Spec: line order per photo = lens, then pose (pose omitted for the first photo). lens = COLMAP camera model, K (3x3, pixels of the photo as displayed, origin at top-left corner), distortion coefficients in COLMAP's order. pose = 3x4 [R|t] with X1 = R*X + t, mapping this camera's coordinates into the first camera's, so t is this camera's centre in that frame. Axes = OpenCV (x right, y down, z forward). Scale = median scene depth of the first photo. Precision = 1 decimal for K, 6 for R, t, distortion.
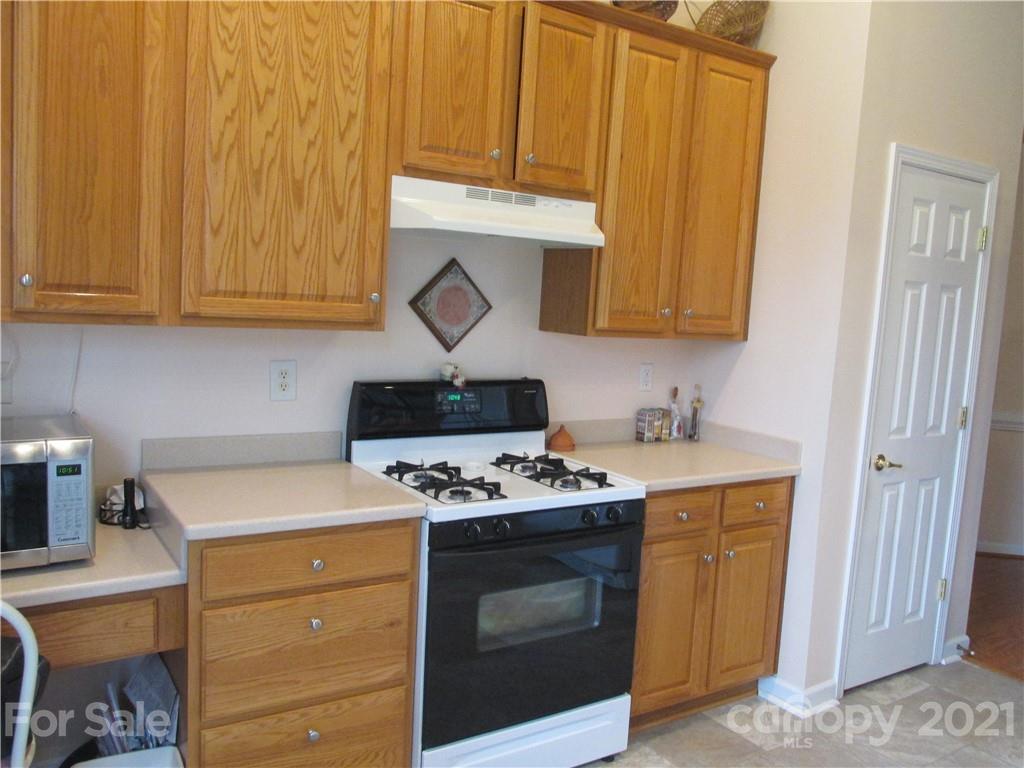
lens RADIAL K [[843.4, 0, 511.3], [0, 843.4, 384.7], [0, 0, 1]] dist [-0.040845, 0.000442]
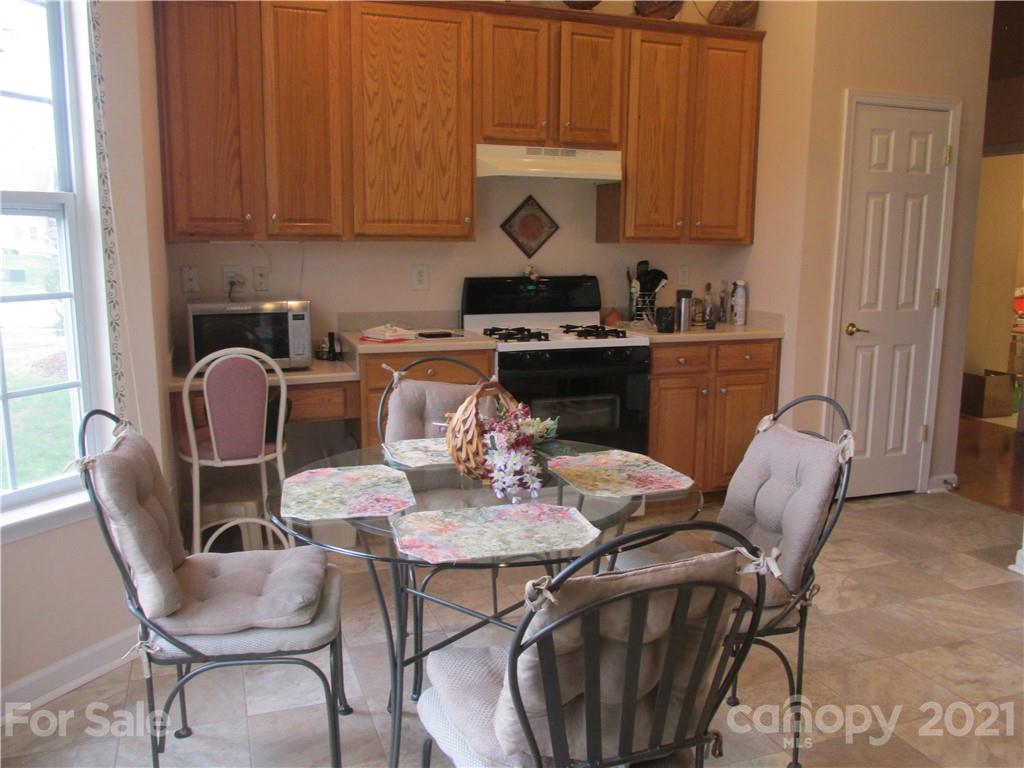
lens RADIAL K [[843.4, 0, 512.0], [0, 843.4, 384.8], [0, 0, 1]] dist [-0.040845, 0.000442]
pose [[0.970770, -0.011889, -0.239717, 0.271405], [0.023929, 0.998590, 0.047376, 0.122677], [0.238816, -0.051727, 0.969686, -0.510330]]
